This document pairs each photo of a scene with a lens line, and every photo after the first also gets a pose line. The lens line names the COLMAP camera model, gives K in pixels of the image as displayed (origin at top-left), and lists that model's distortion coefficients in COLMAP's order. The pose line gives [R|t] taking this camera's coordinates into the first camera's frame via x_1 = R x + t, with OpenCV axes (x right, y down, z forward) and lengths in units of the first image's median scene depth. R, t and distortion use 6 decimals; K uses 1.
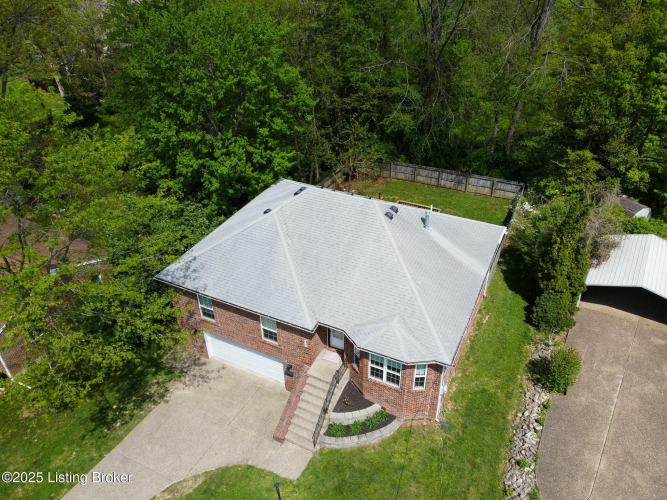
lens RADIAL K [[507.4, 0, 335.2], [0, 507.4, 246.0], [0, 0, 1]] dist [-0.004523, -0.005415]
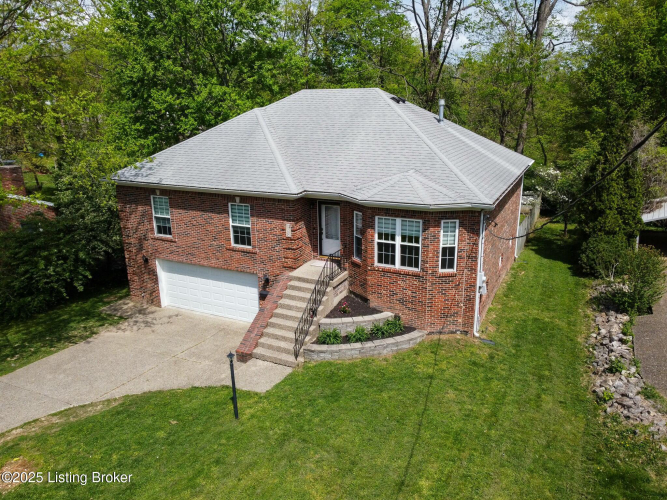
lens RADIAL K [[507.4, 0, 335.2], [0, 507.4, 246.0], [0, 0, 1]] dist [-0.004523, -0.005415]
pose [[0.999991, 0.003224, 0.002697, 0.008109], [-0.002209, 0.948959, -0.315393, 0.457291], [-0.003576, 0.315384, 0.948957, 0.318229]]
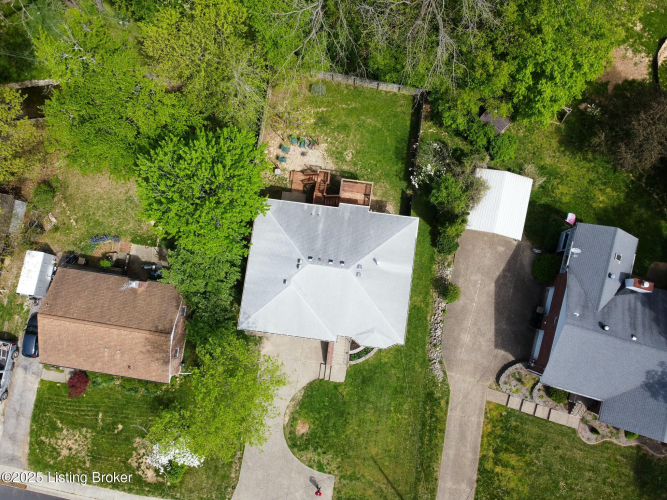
lens RADIAL K [[507.4, 0, 335.2], [0, 507.4, 246.0], [0, 0, 1]] dist [-0.004523, -0.005415]
pose [[0.947271, -0.319190, 0.028204, 0.017350], [0.187229, 0.622771, 0.759672, -1.589920], [-0.260045, -0.714335, 0.649694, -0.049973]]
